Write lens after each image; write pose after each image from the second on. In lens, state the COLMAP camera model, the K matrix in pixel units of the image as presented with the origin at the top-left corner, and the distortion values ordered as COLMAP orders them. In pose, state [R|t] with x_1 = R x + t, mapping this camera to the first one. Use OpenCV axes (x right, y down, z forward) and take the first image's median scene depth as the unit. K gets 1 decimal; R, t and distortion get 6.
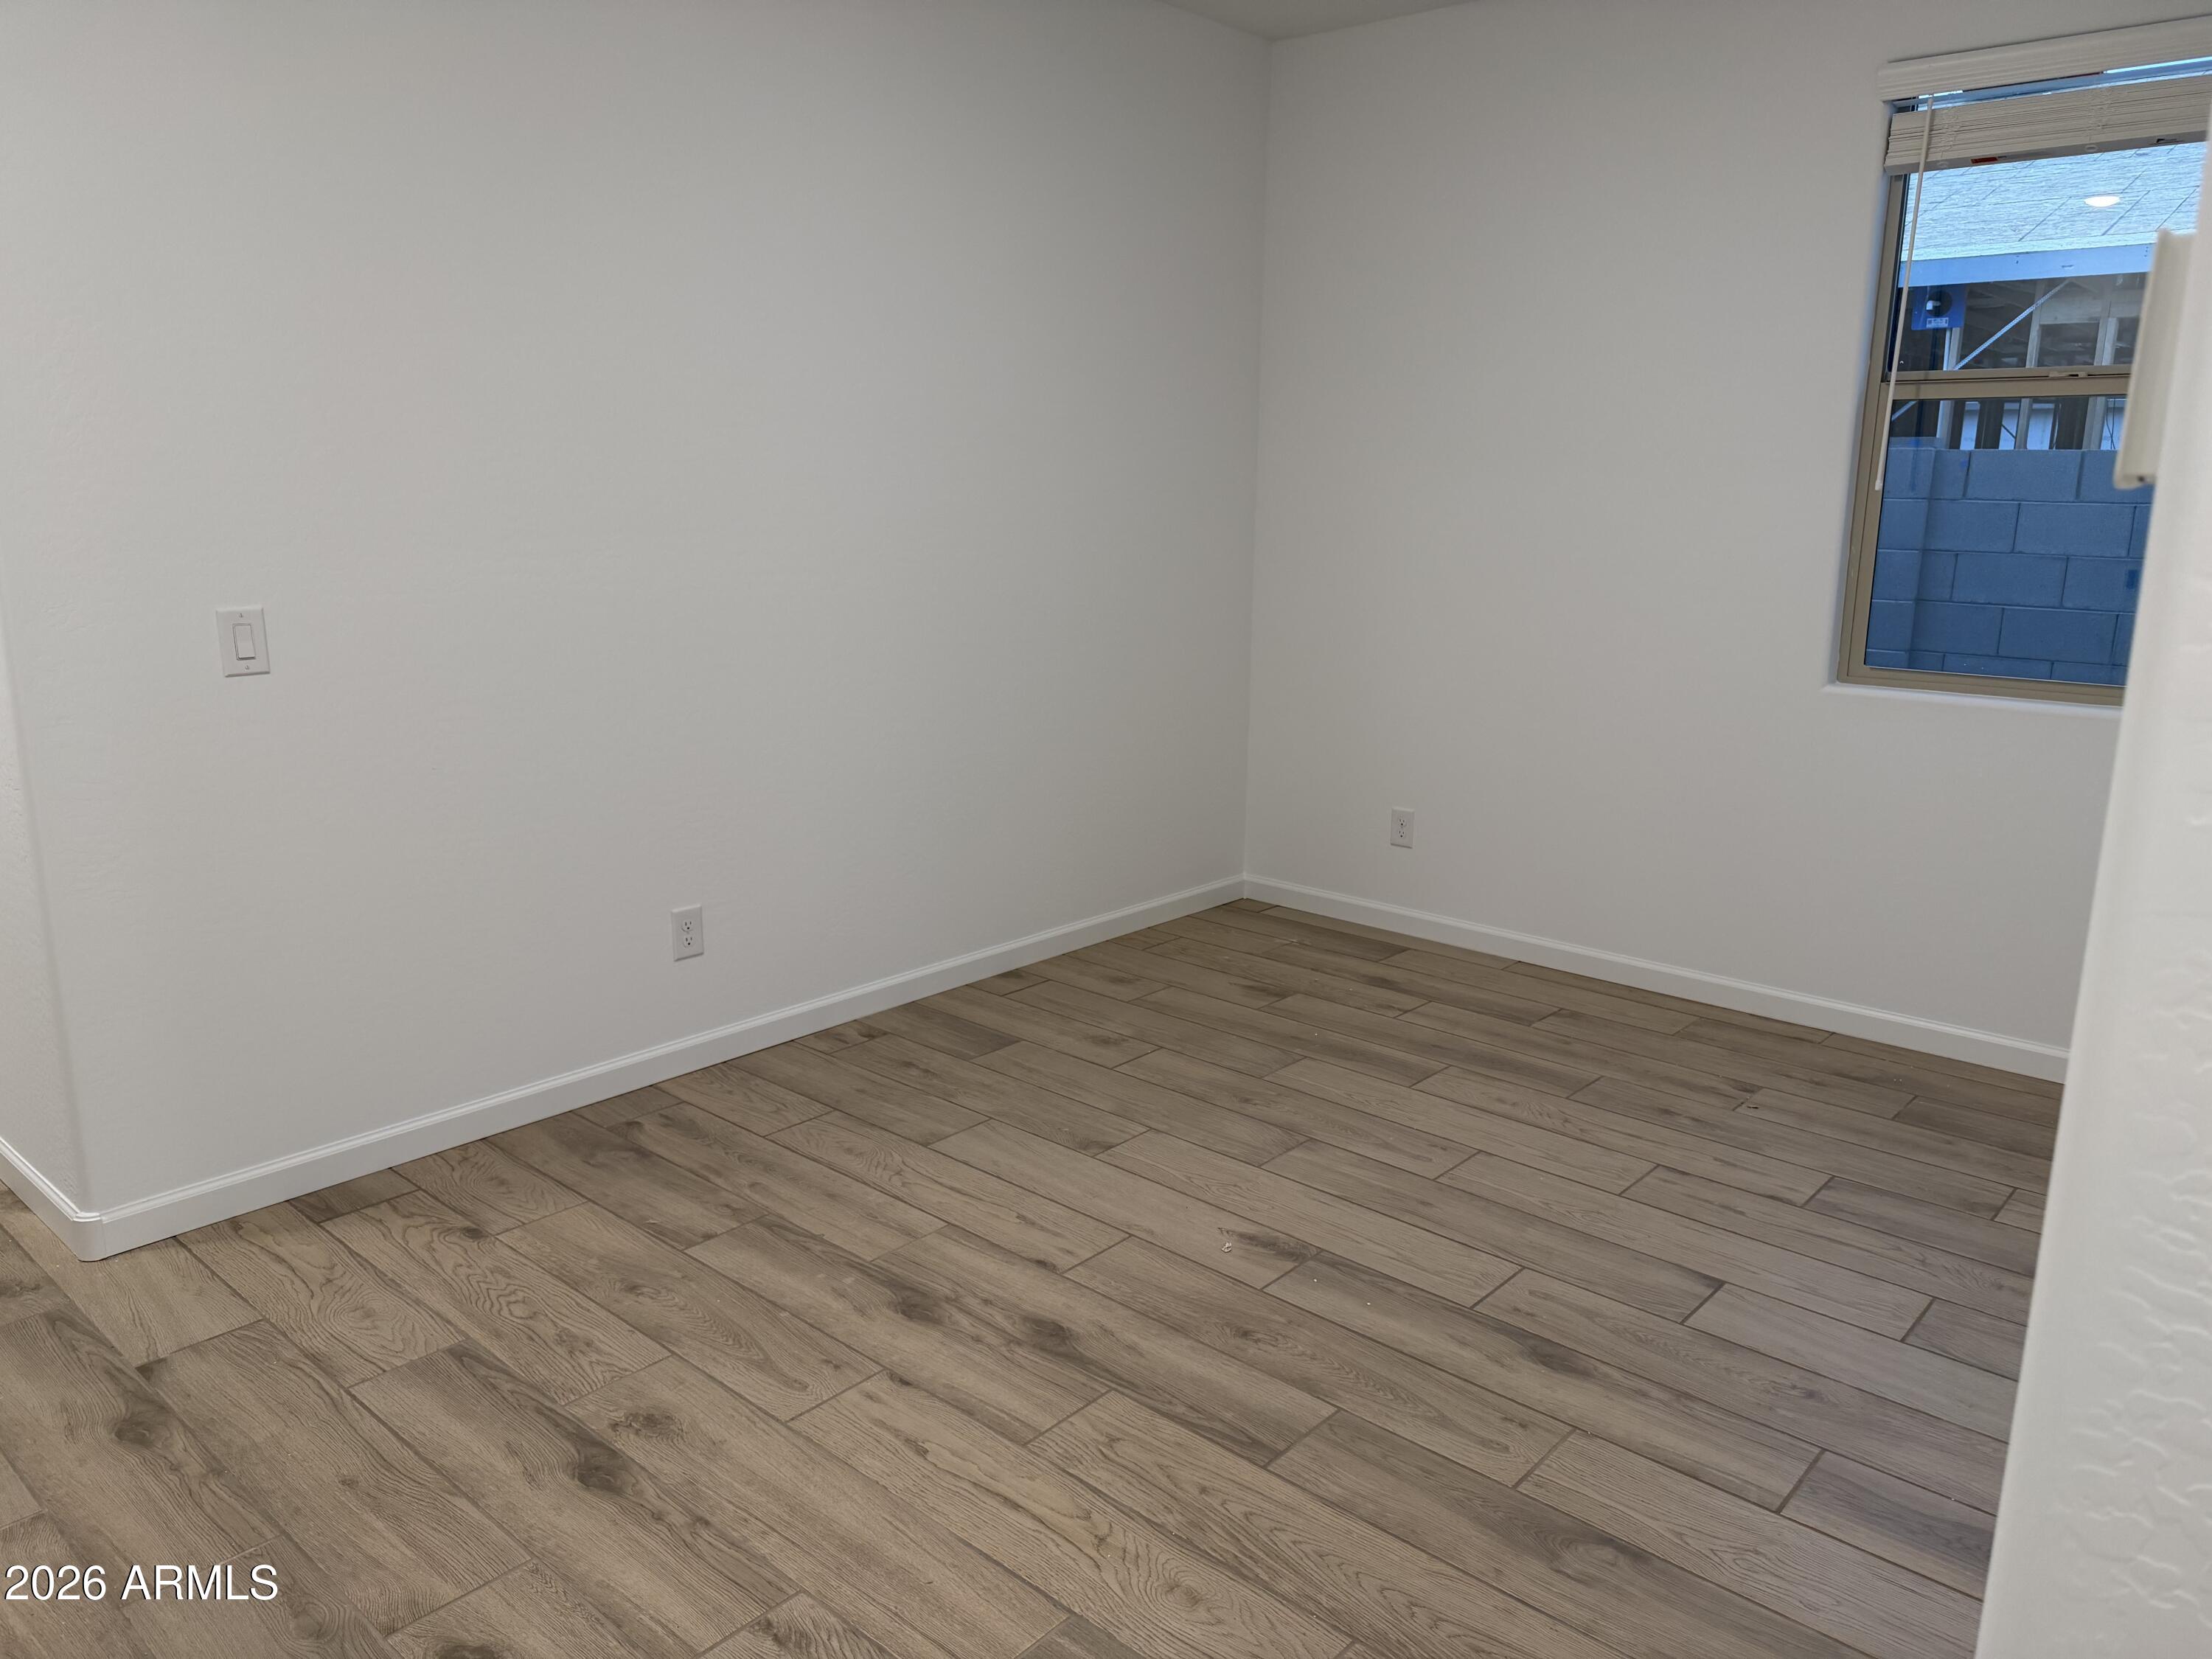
lens RADIAL K [[1544.6, 0, 1119.4], [0, 1544.6, 817.1], [0, 0, 1]] dist [0.146837, -0.204851]
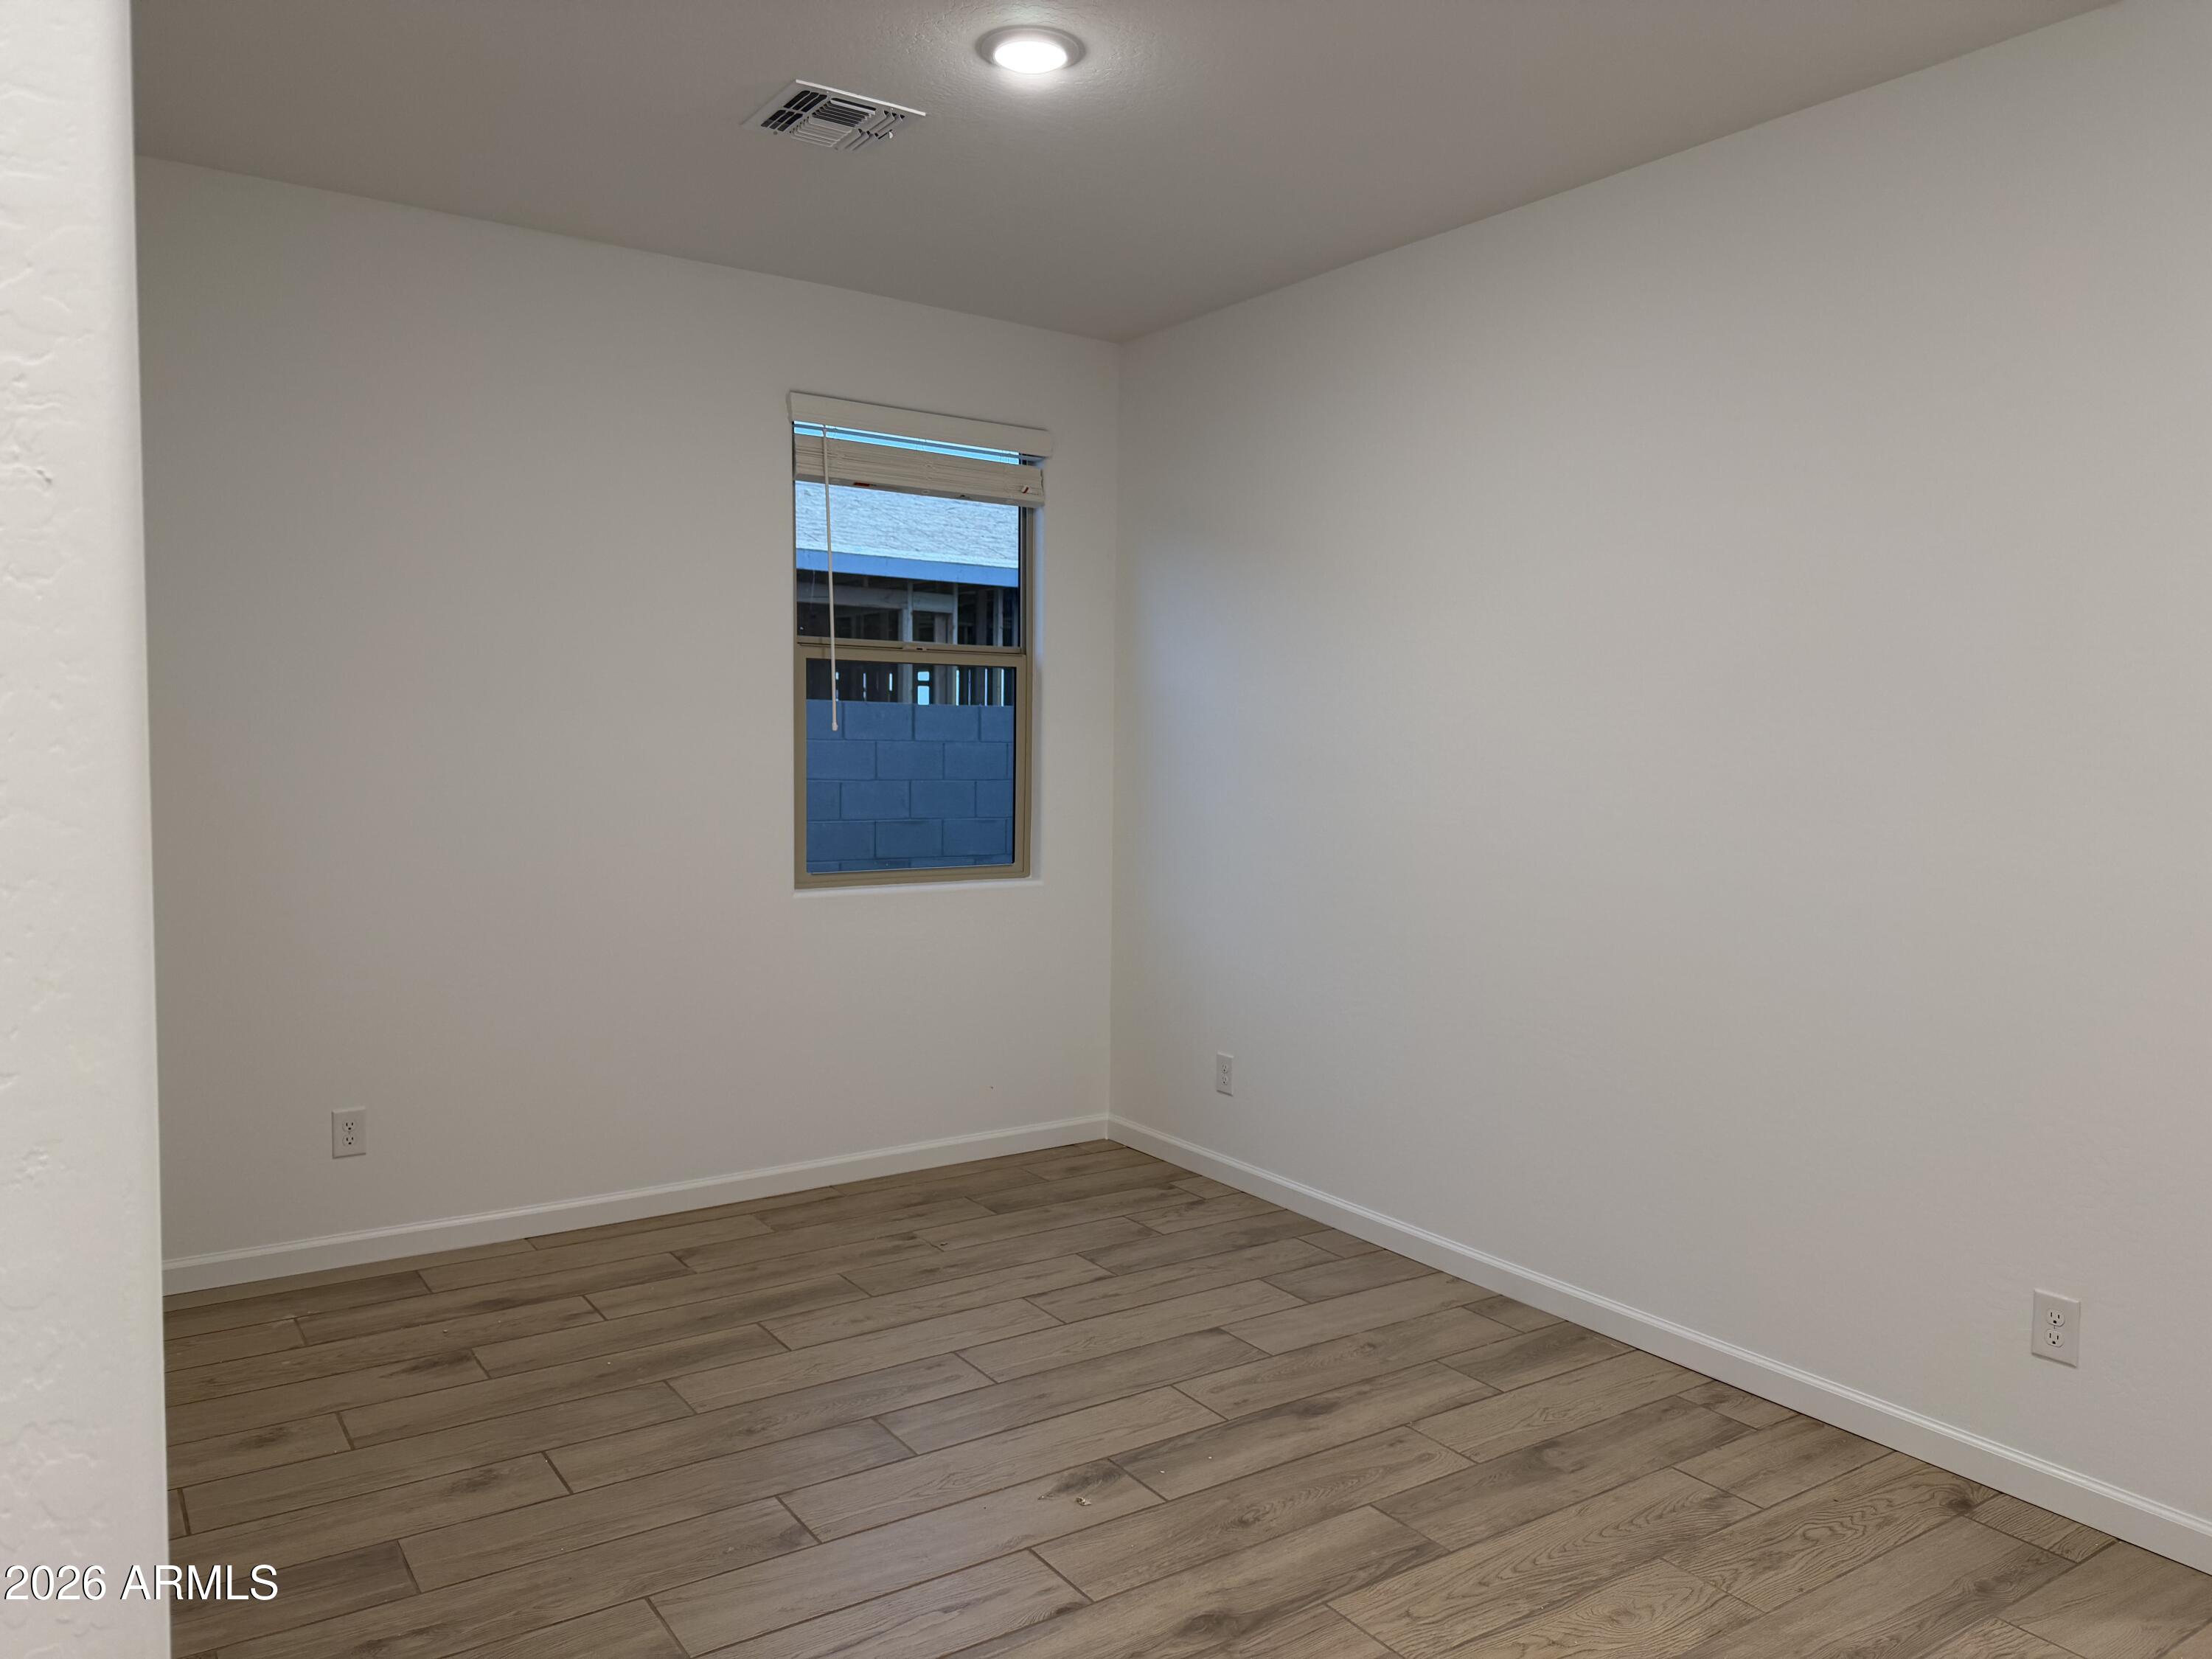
lens RADIAL K [[1553.6, 0, 1100.4], [0, 1553.6, 820.8], [0, 0, 1]] dist [0.075176, -0.102124]
pose [[0.260130, -0.067707, 0.963197, -0.739702], [0.192980, 0.981058, 0.016844, -0.136537], [-0.946092, 0.181496, 0.268269, 0.567804]]
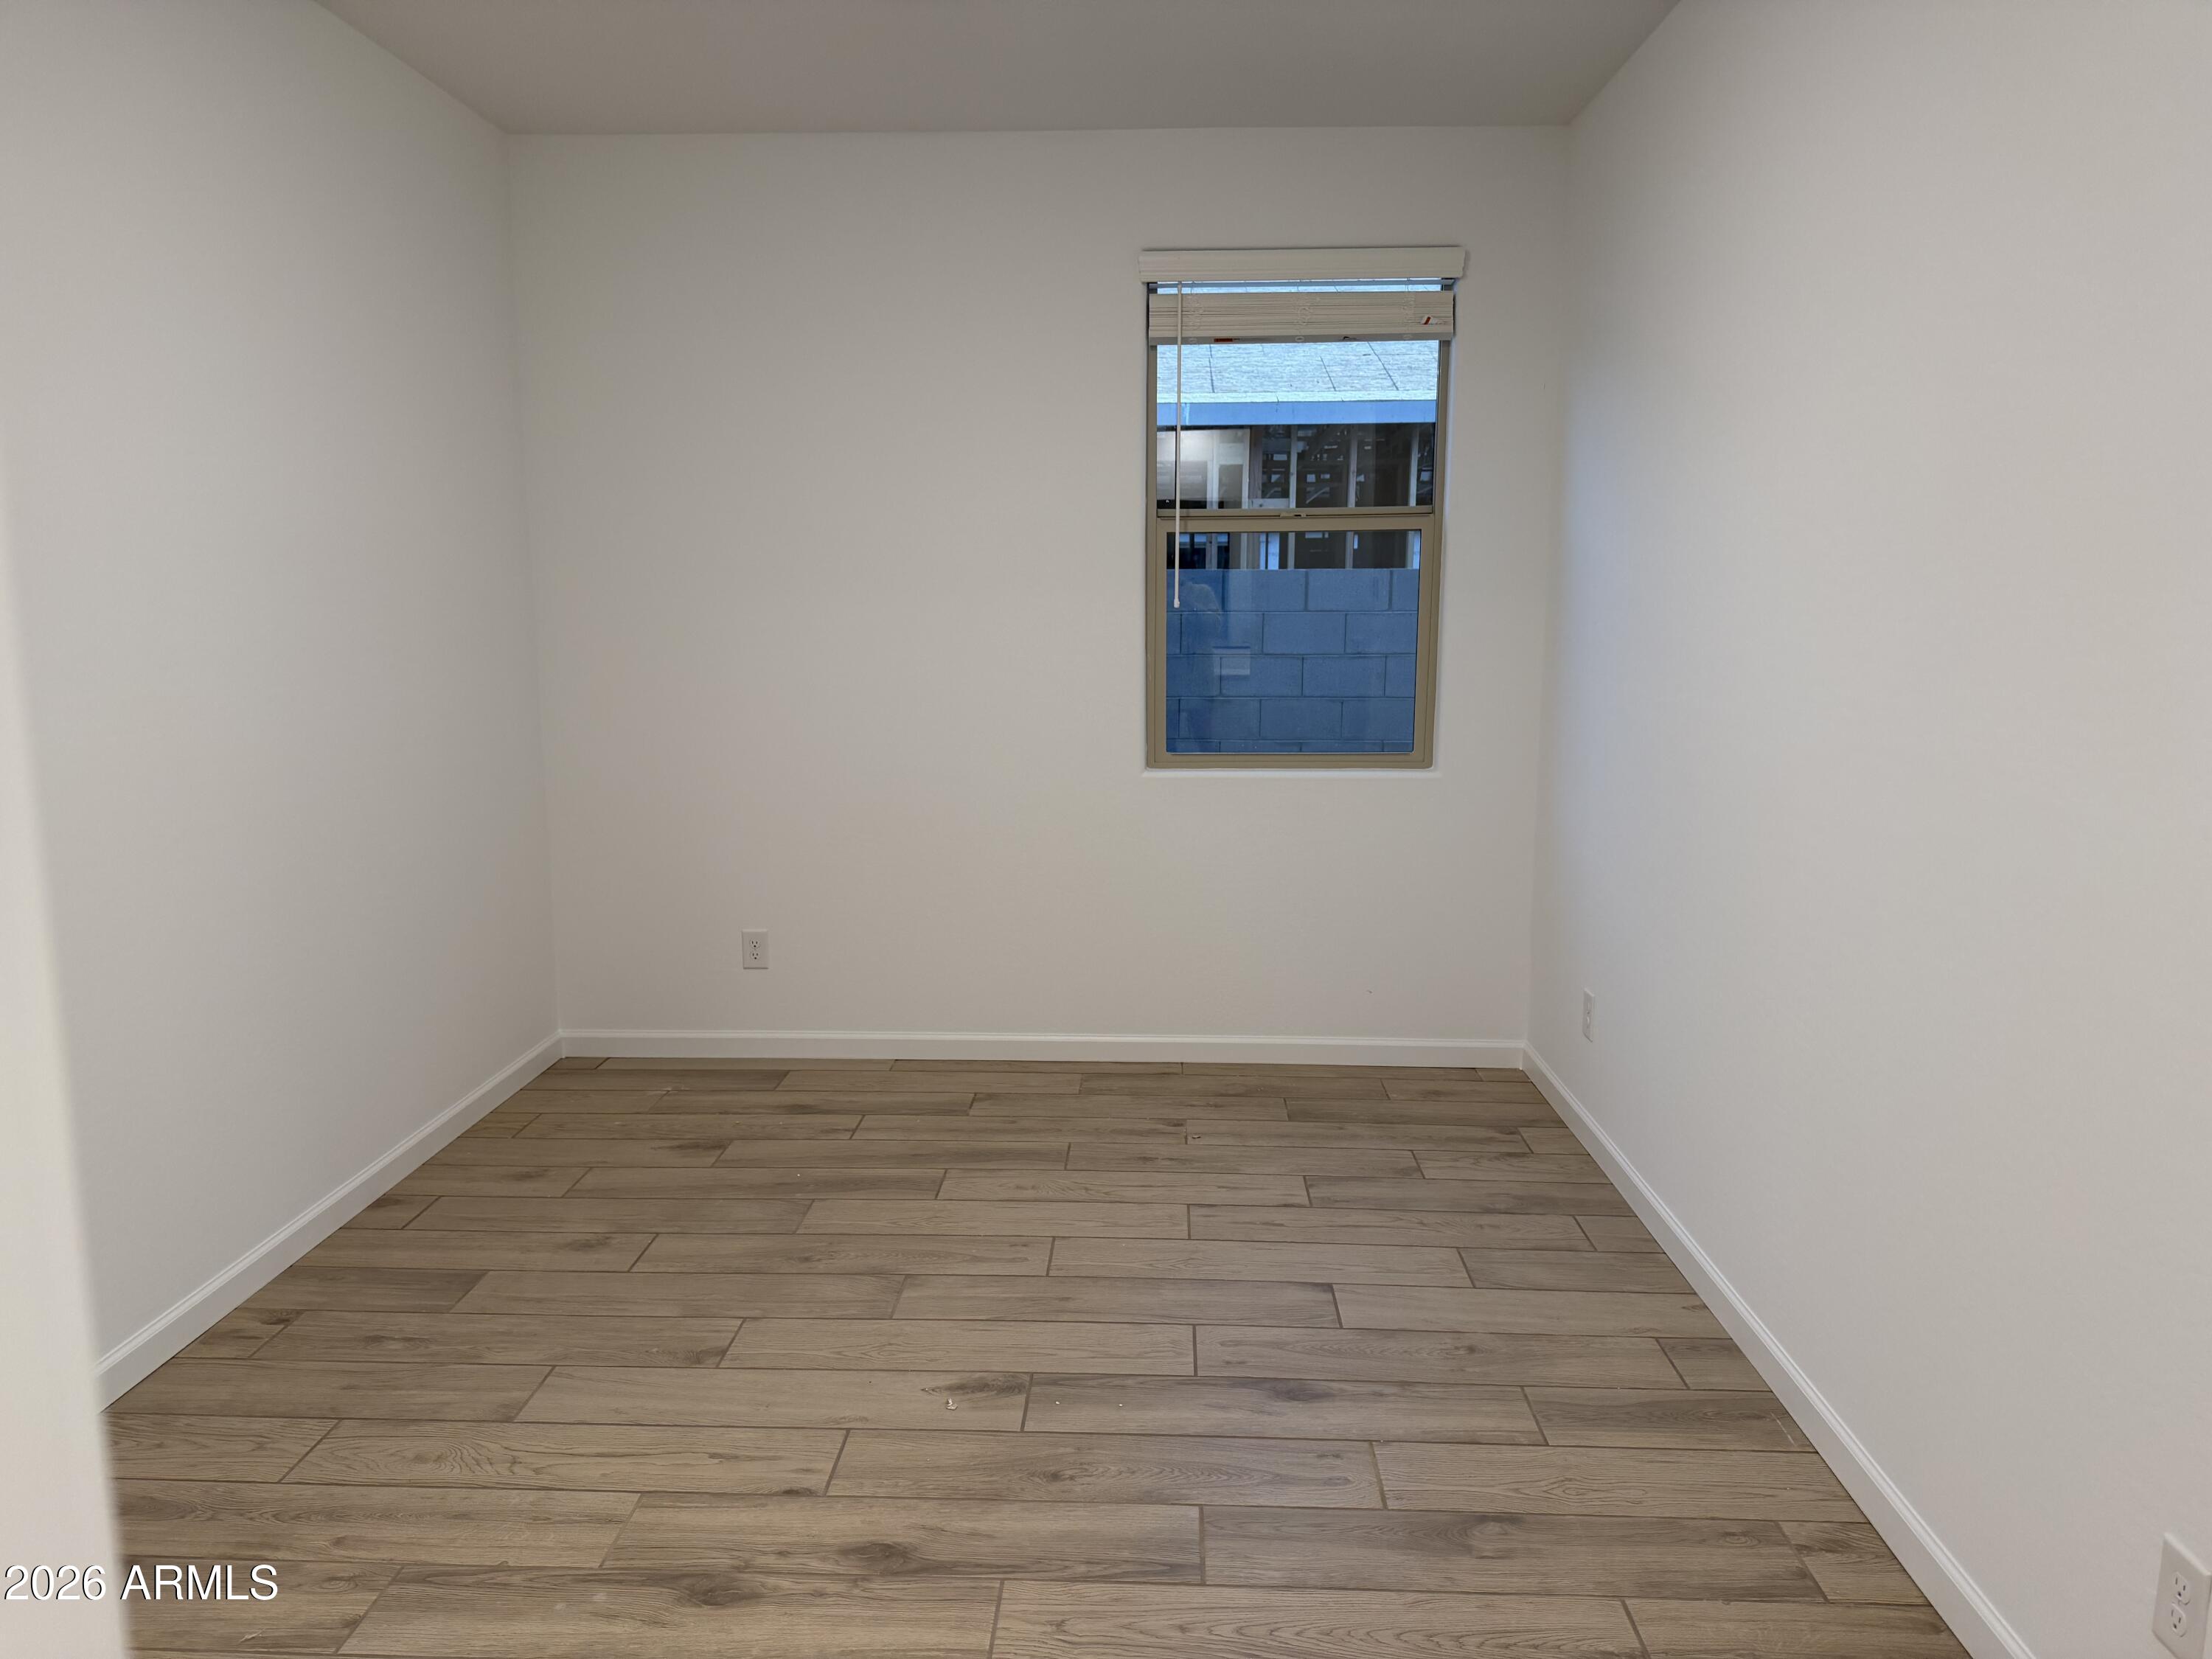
lens RADIAL K [[1546.5, 0, 1093.9], [0, 1546.5, 833.7], [0, 0, 1]] dist [0.147914, -0.226598]
pose [[0.784180, -0.109631, 0.610772, -0.358256], [0.142501, 0.989781, -0.005297, -0.044278], [-0.603949, 0.091189, 0.791789, 0.137976]]
